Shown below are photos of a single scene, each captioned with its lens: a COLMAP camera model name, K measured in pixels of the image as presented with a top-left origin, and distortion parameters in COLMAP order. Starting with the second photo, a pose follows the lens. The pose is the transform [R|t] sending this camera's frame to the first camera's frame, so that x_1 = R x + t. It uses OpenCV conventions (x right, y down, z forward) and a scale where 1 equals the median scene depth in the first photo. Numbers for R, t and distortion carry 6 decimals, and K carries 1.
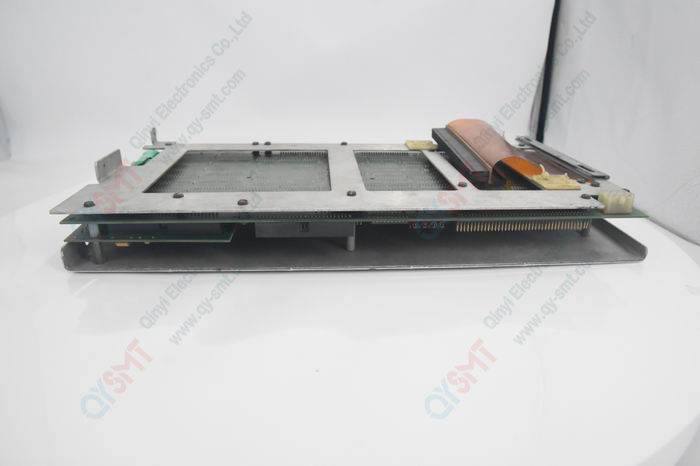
lens RADIAL K [[480.4, 0, 350.0], [0, 480.4, 233.0], [0, 0, 1]] dist [-0.099851, 0.002321]
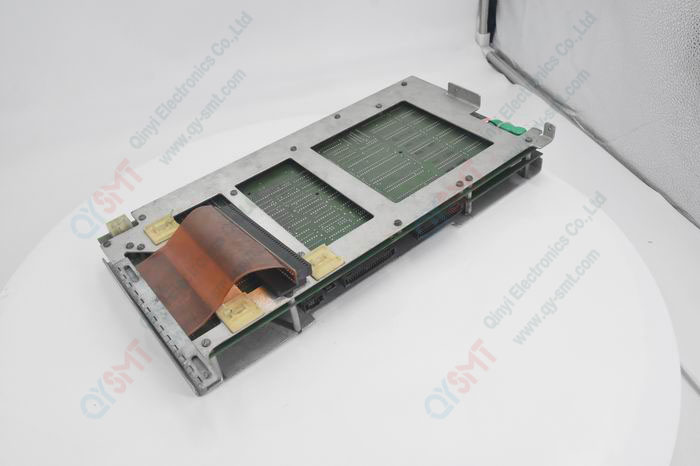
lens RADIAL K [[564.6, 0, 350.0], [0, 564.6, 233.0], [0, 0, 1]] dist [-0.007557, -0.001584]
pose [[-0.814787, 0.429225, -0.389729, 0.634310], [-0.137109, 0.510496, 0.848878, -1.410937], [0.563315, 0.745090, -0.357095, 1.838221]]
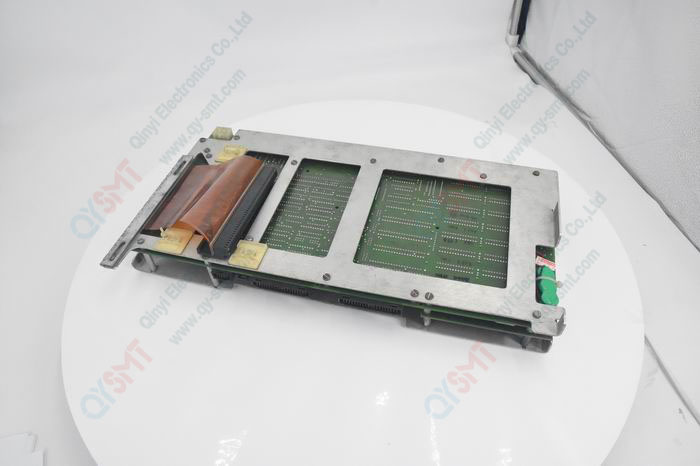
lens RADIAL K [[480.4, 0, 350.0], [0, 480.4, 233.0], [0, 0, 1]] dist [-0.099851, 0.002321]
pose [[-0.948351, -0.216351, 0.231998, -0.325125], [0.140177, 0.370254, 0.918293, -1.382405], [-0.284571, 0.903385, -0.320804, 1.654997]]
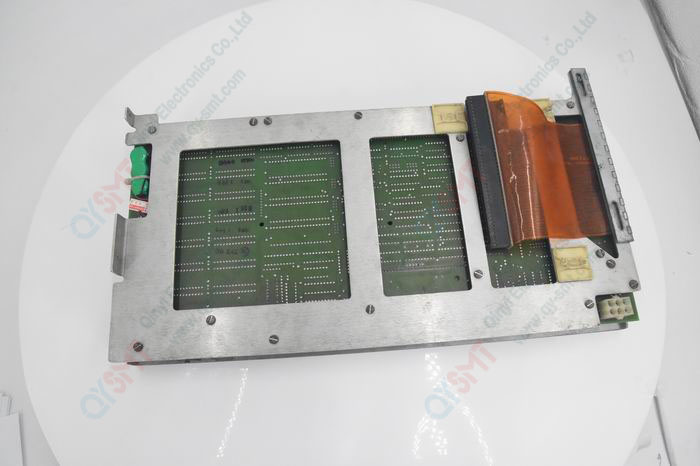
lens RADIAL K [[480.4, 0, 350.0], [0, 480.4, 233.0], [0, 0, 1]] dist [-0.099851, 0.002321]
pose [[0.999847, -0.009647, -0.014582, -0.023648], [0.017356, 0.648519, 0.761000, -0.956966], [0.002116, -0.761137, 0.648588, 0.414082]]
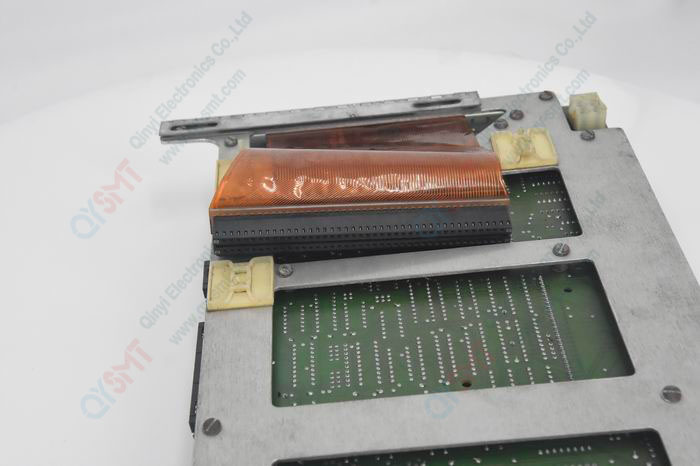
lens RADIAL K [[1042.1, 0, 350.0], [0, 1042.1, 233.0], [0, 0, 1]] dist [0.095401, 0.010593]
pose [[0.009063, -0.634436, 0.772922, -0.730786], [0.439902, 0.696671, 0.566688, -0.951342], [-0.898000, 0.334874, 0.285404, 0.881379]]
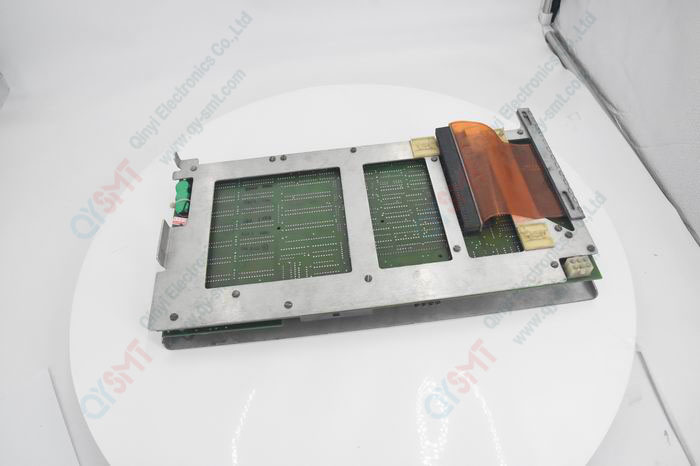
lens RADIAL K [[480.4, 0, 350.0], [0, 480.4, 233.0], [0, 0, 1]] dist [-0.099851, 0.002321]
pose [[0.996599, -0.071811, -0.040430, 0.013837], [0.082381, 0.855148, 0.511796, -0.804046], [-0.002179, -0.513386, 0.858155, -0.036385]]
